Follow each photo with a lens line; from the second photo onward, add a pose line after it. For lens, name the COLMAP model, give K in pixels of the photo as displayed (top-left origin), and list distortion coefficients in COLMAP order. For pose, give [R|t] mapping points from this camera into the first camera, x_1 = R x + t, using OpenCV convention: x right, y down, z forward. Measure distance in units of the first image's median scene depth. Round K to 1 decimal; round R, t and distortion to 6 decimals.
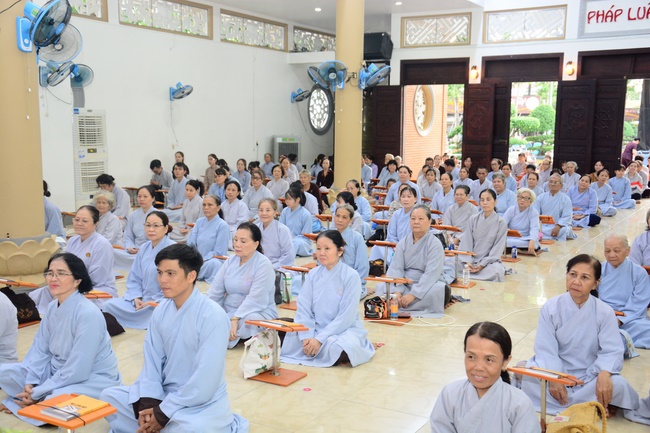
lens RADIAL K [[787.8, 0, 321.4], [0, 787.8, 219.1], [0, 0, 1]] dist [0.114153, 0.000000]
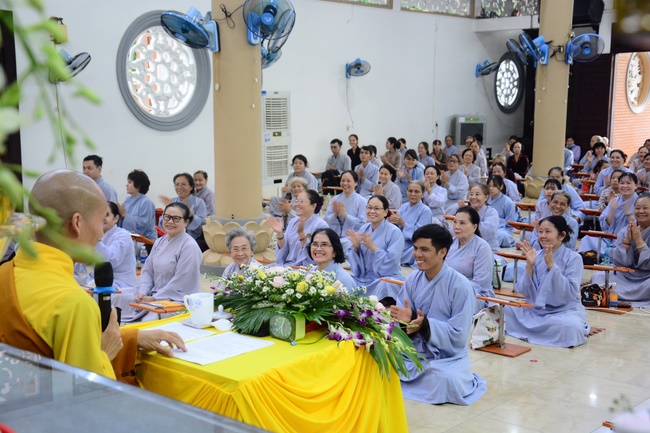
lens RADIAL K [[957.6, 0, 327.4], [0, 957.6, 218.2], [0, 0, 1]] dist [0.263988, 0.000000]
pose [[0.985824, 0.016874, -0.166932, -0.031085], [-0.015950, 0.999849, 0.006875, 0.006990], [0.167023, -0.004115, 0.985944, -0.140933]]
